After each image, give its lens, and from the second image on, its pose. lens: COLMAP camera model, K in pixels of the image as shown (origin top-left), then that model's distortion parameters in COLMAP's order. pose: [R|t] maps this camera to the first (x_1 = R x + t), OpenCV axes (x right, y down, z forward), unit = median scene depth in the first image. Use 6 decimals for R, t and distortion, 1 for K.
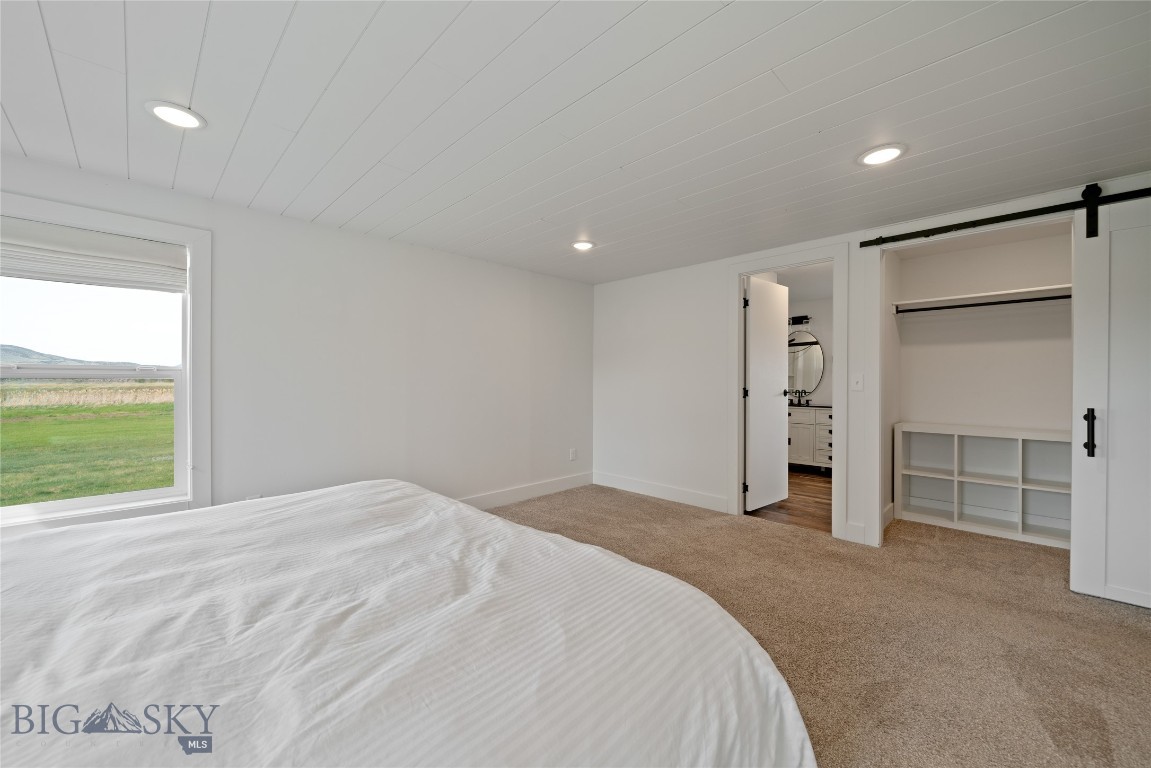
lens RADIAL K [[435.6, 0, 575.5], [0, 435.6, 384.0], [0, 0, 1]] dist [0.006971, -0.000057]
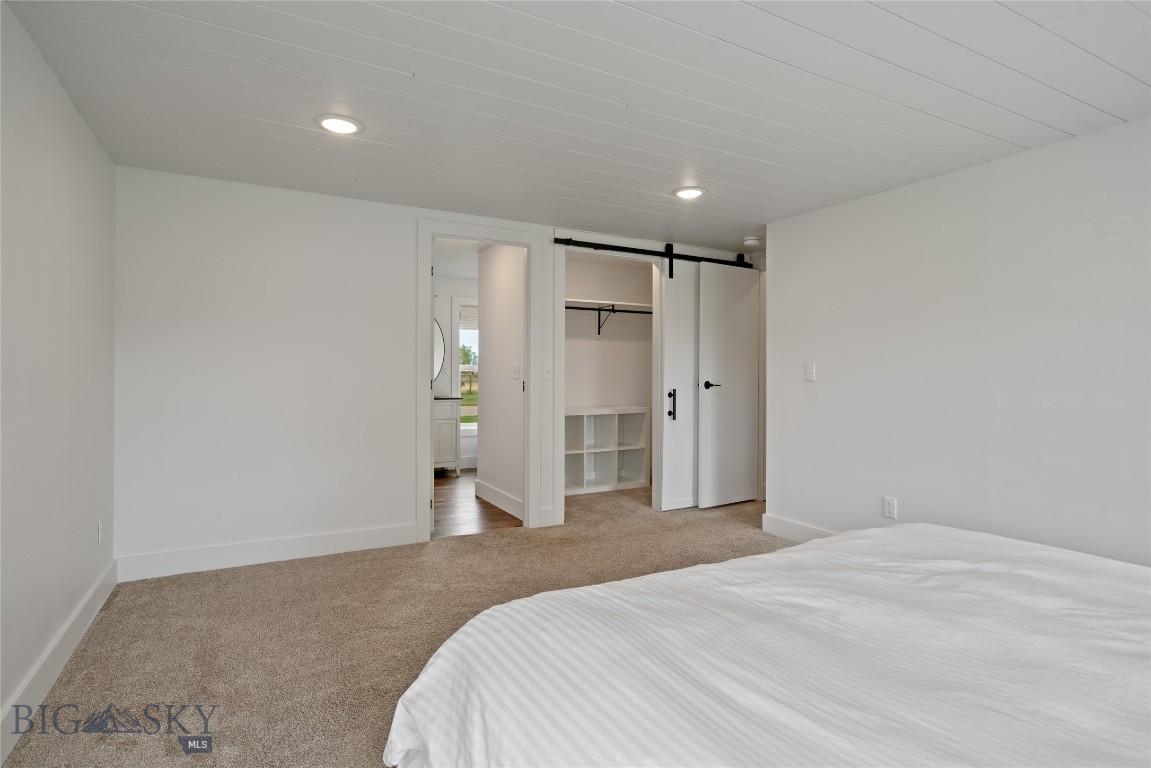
lens RADIAL K [[568.6, 0, 575.5], [0, 568.6, 384.0], [0, 0, 1]] dist [-0.002502, -0.000381]
pose [[0.311441, -0.017564, 0.950103, -0.798002], [0.002435, 0.999841, 0.017685, 0.000687], [-0.950262, -0.003194, 0.311434, 0.672615]]
